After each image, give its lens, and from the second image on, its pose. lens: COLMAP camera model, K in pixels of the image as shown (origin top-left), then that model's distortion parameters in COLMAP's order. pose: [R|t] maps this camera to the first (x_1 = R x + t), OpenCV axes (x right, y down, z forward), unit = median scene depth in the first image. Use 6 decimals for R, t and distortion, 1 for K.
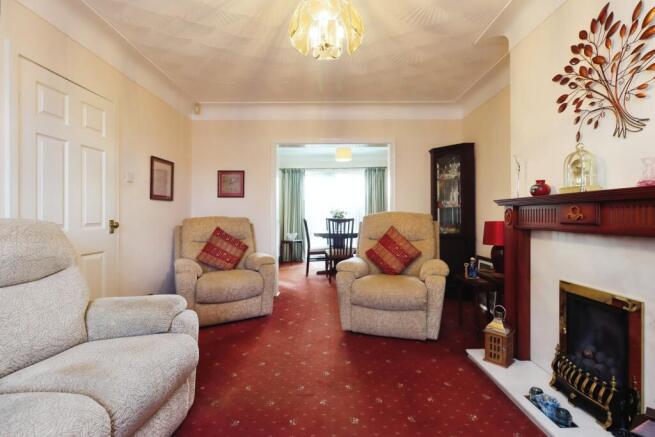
lens RADIAL K [[305.7, 0, 326.6], [0, 305.7, 210.2], [0, 0, 1]] dist [-0.001116, -0.000331]
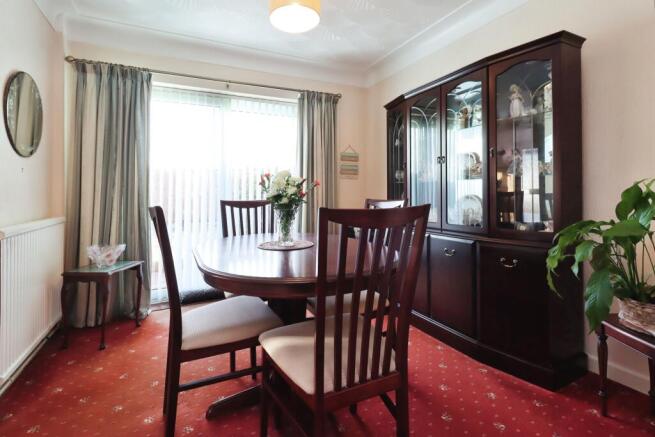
lens RADIAL K [[312.2, 0, 327.3], [0, 312.2, 180.9], [0, 0, 1]] dist [-0.000455, -0.000194]
pose [[0.888365, 0.010829, 0.459010, -0.054065], [-0.003392, 0.999849, -0.017022, 0.005987], [-0.459126, 0.013565, 0.888268, 0.563000]]
